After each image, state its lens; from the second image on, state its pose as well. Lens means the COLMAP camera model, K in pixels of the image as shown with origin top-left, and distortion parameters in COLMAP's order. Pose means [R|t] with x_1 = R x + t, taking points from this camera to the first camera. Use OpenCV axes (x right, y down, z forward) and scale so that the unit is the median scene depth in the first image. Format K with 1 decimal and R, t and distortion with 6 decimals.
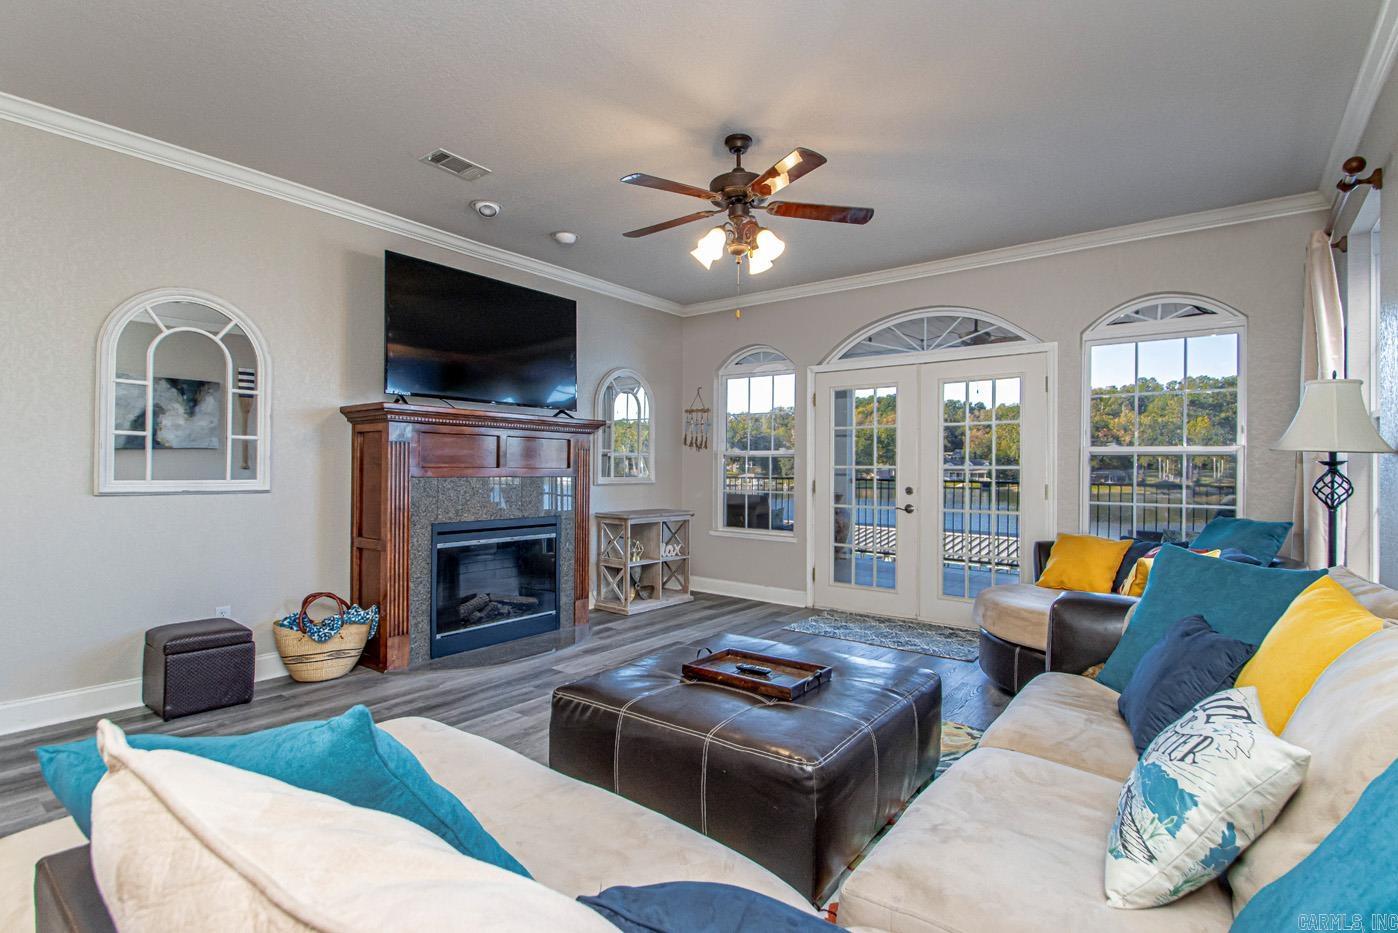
lens RADIAL K [[661.1, 0, 701.8], [0, 661.1, 463.3], [0, 0, 1]] dist [-0.004715, -0.000548]
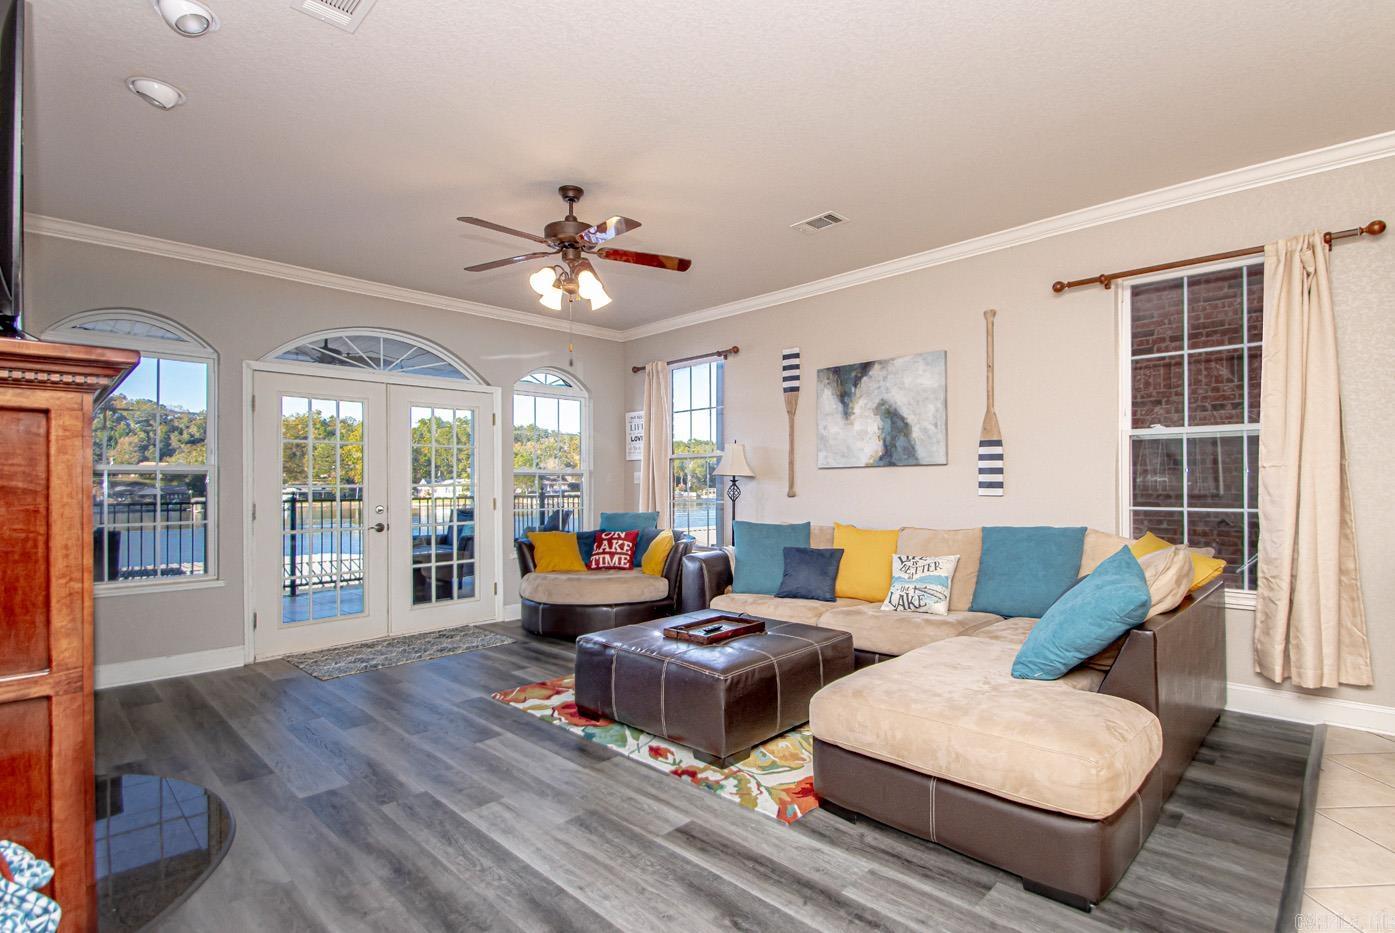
lens RADIAL K [[659.7, 0, 724.0], [0, 659.7, 485.4], [0, 0, 1]] dist [-0.004715, -0.000548]
pose [[0.104463, -0.010351, 0.994475, -0.631412], [0.002253, 0.999946, 0.010171, -0.003539], [-0.994526, 0.001178, 0.104481, 0.395909]]
